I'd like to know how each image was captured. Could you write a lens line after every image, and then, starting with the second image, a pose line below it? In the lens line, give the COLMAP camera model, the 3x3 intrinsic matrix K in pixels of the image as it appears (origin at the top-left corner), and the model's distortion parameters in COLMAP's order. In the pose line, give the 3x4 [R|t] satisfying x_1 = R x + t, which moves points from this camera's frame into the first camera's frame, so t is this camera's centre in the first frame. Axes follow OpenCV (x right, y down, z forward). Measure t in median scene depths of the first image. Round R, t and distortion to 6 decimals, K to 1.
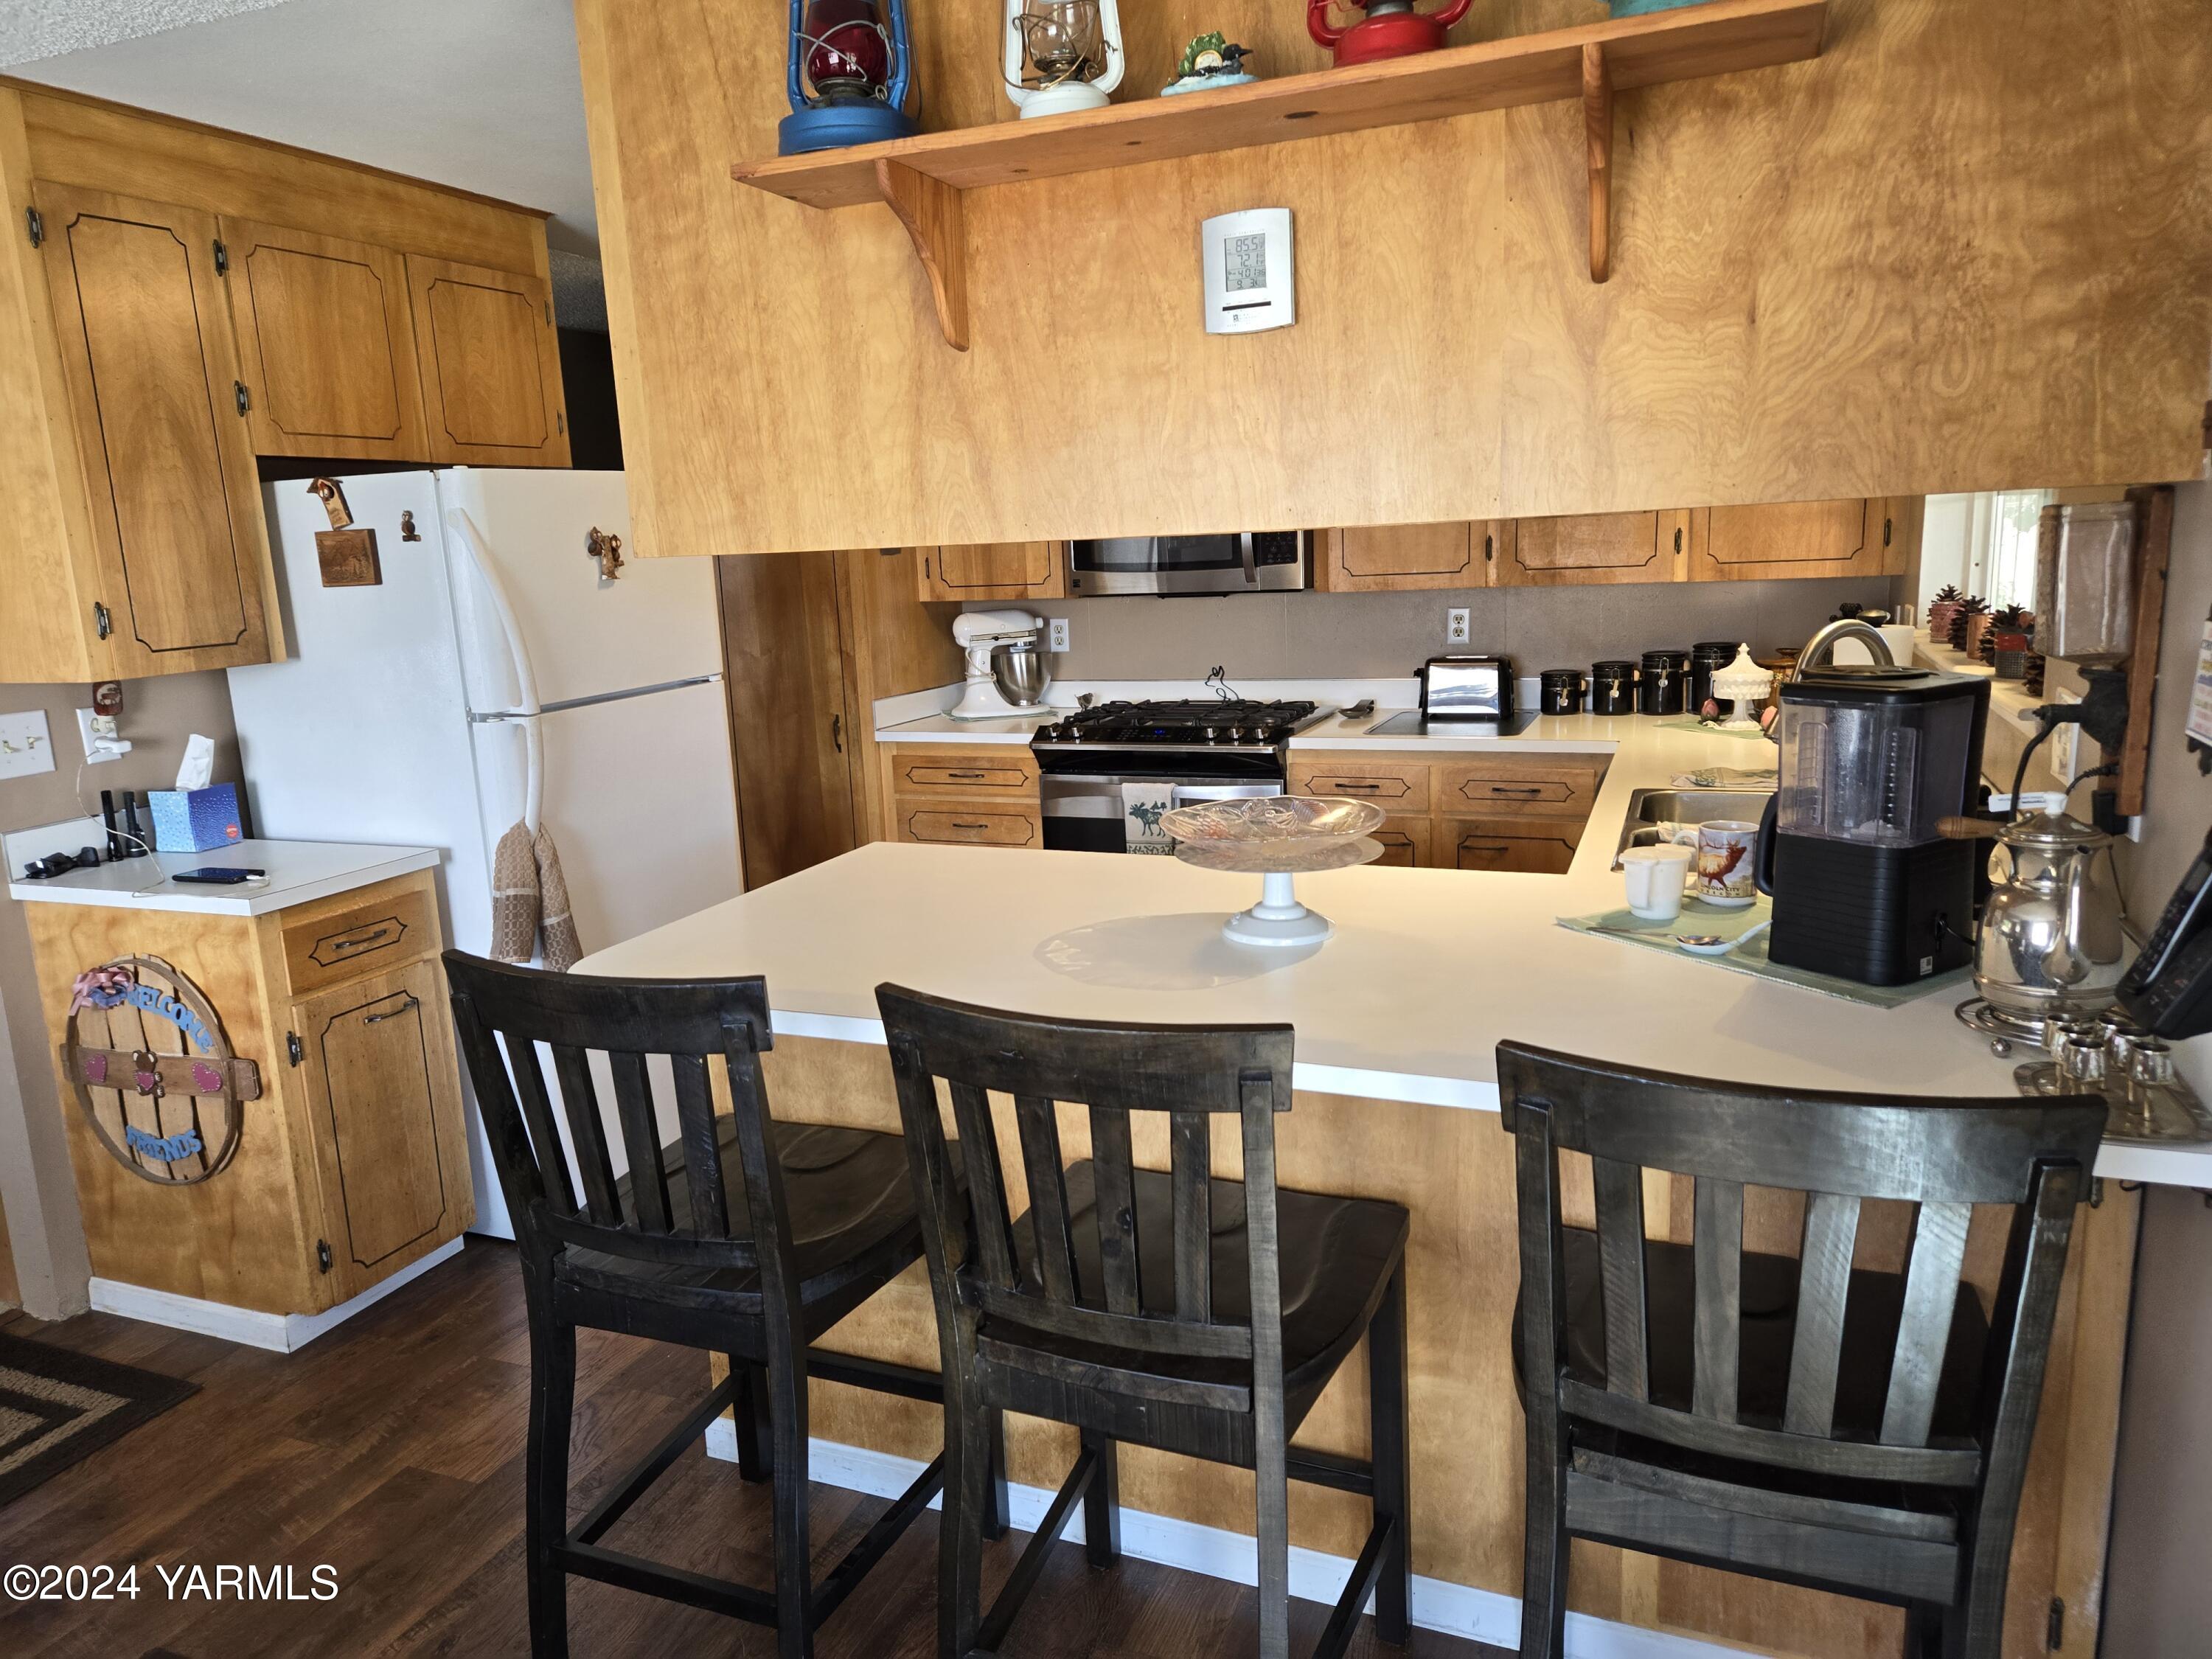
lens RADIAL K [[1486.5, 0, 1105.3], [0, 1486.5, 818.5], [0, 0, 1]] dist [0.062720, -0.000204]
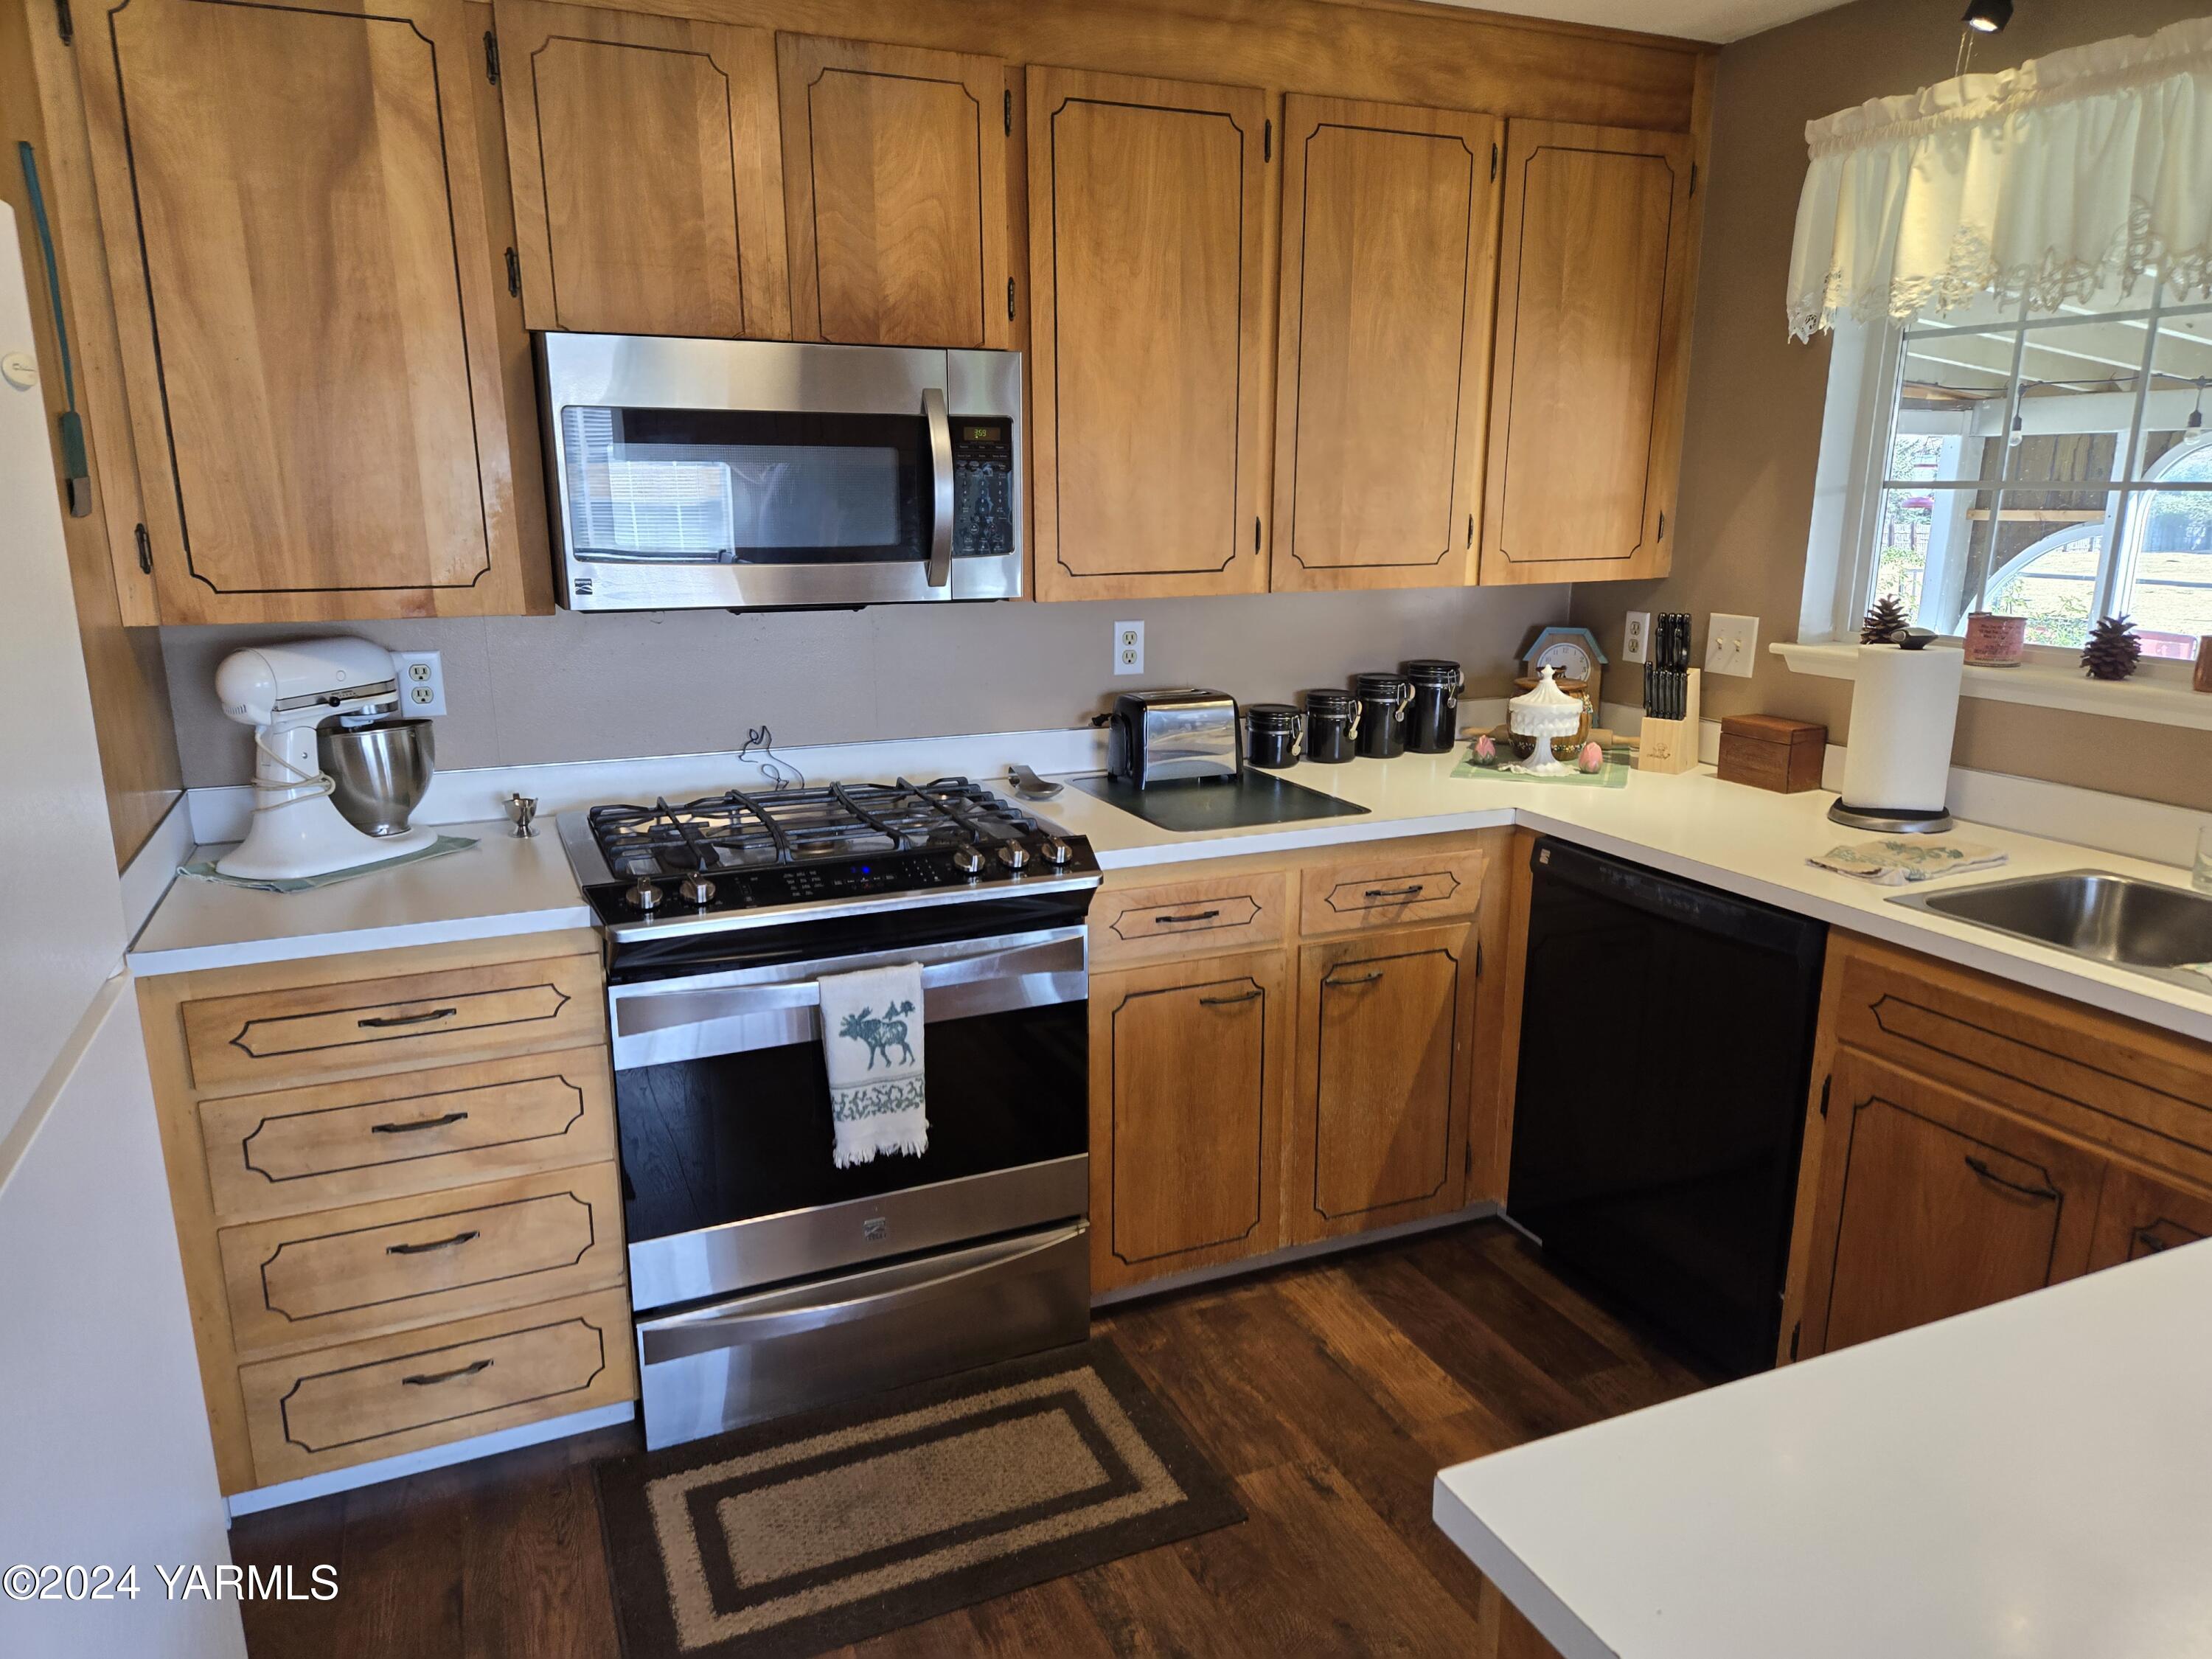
lens RADIAL K [[1486.5, 0, 1105.4], [0, 1486.5, 852.4], [0, 0, 1]] dist [0.062720, -0.000204]
pose [[0.696906, -0.133919, 0.704548, -0.276869], [0.106354, 0.990847, 0.083137, -0.099258], [-0.709233, 0.016993, 0.704770, 0.558631]]
